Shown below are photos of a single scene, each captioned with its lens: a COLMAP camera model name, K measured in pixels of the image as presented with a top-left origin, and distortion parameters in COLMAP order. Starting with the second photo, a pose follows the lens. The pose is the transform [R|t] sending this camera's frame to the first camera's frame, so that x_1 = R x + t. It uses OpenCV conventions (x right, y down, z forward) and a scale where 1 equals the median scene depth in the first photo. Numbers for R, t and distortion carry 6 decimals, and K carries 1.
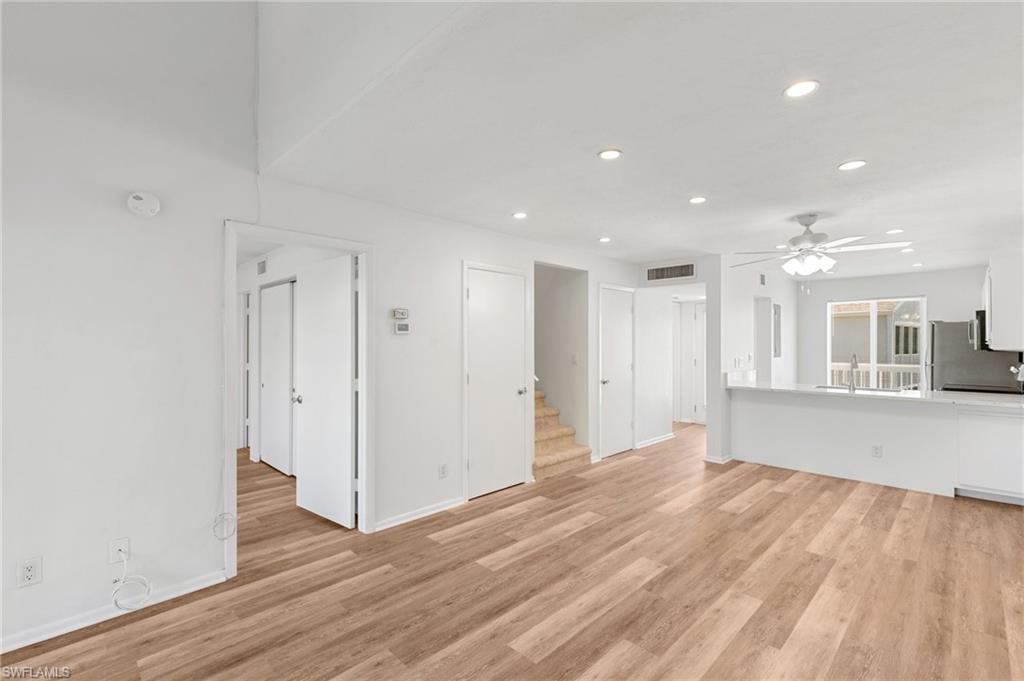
lens RADIAL K [[460.0, 0, 509.5], [0, 460.0, 341.0], [0, 0, 1]] dist [0.009516, -0.001008]
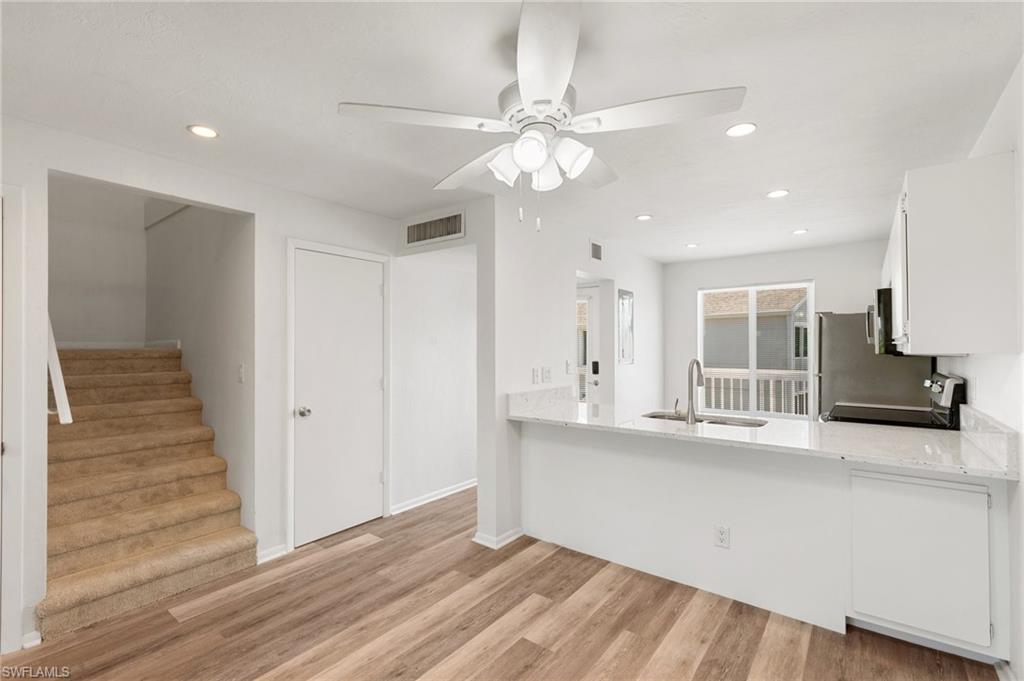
lens RADIAL K [[460.0, 0, 512.0], [0, 460.0, 341.0], [0, 0, 1]] dist [0.009516, -0.001008]
pose [[0.991798, -0.000848, 0.127816, 0.512280], [0.001867, 0.999967, -0.007850, 0.006530], [-0.127805, 0.008024, 0.991767, 0.519953]]
